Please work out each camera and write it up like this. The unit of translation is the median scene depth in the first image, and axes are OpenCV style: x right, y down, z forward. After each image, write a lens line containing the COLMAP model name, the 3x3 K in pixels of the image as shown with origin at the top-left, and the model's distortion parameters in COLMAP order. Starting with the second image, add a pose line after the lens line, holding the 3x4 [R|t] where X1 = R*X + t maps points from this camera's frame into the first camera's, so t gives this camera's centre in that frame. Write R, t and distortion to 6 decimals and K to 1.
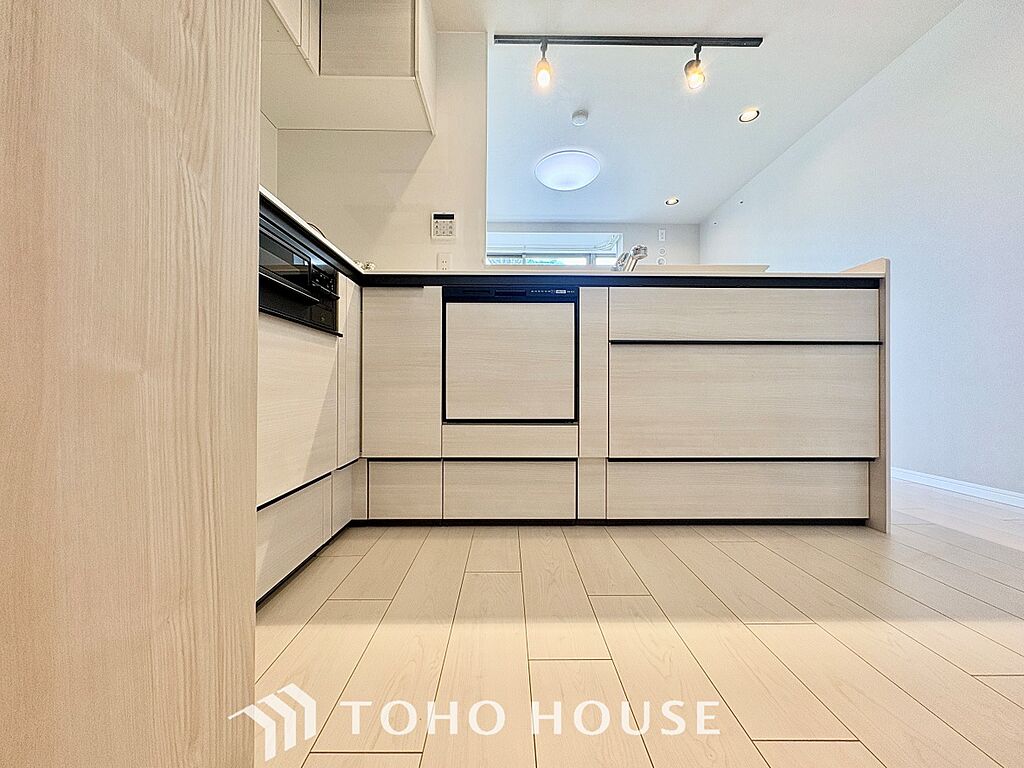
lens RADIAL K [[409.6, 0, 509.6], [0, 409.6, 384.1], [0, 0, 1]] dist [0.000688, 0.000696]
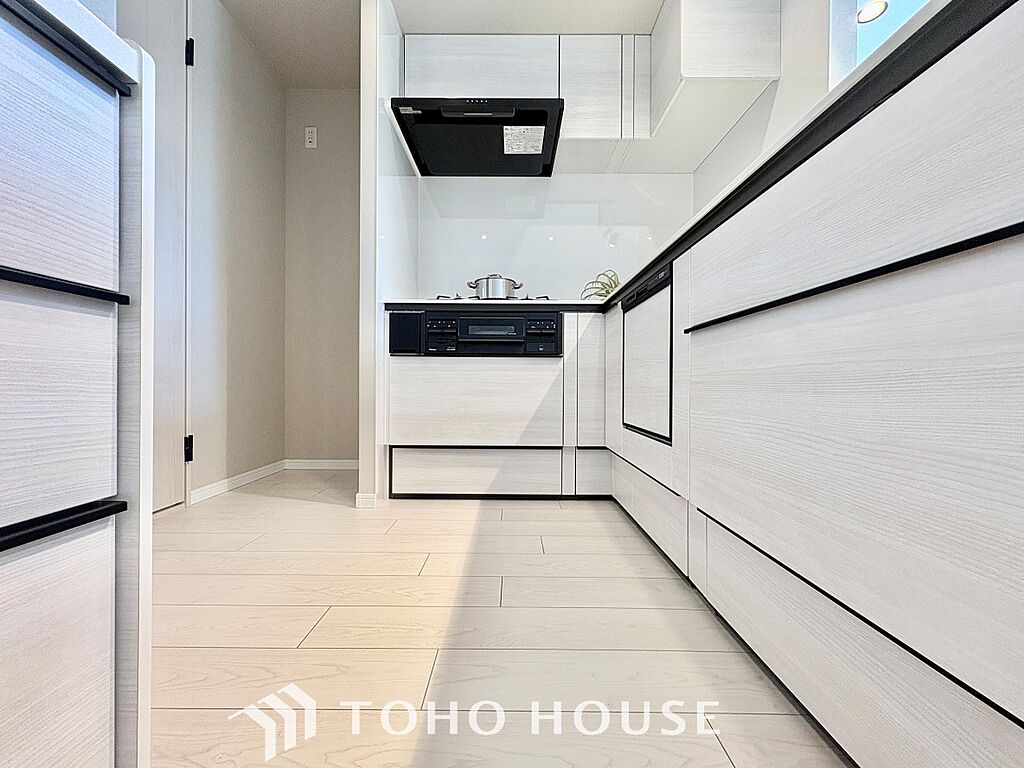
lens RADIAL K [[409.6, 0, 514.0], [0, 409.6, 387.7], [0, 0, 1]] dist [0.000688, 0.000696]
pose [[-0.000421, 0.004803, -0.999988, 0.970279], [0.002256, 0.999986, 0.004802, -0.012774], [0.999997, -0.002254, -0.000431, 0.752949]]
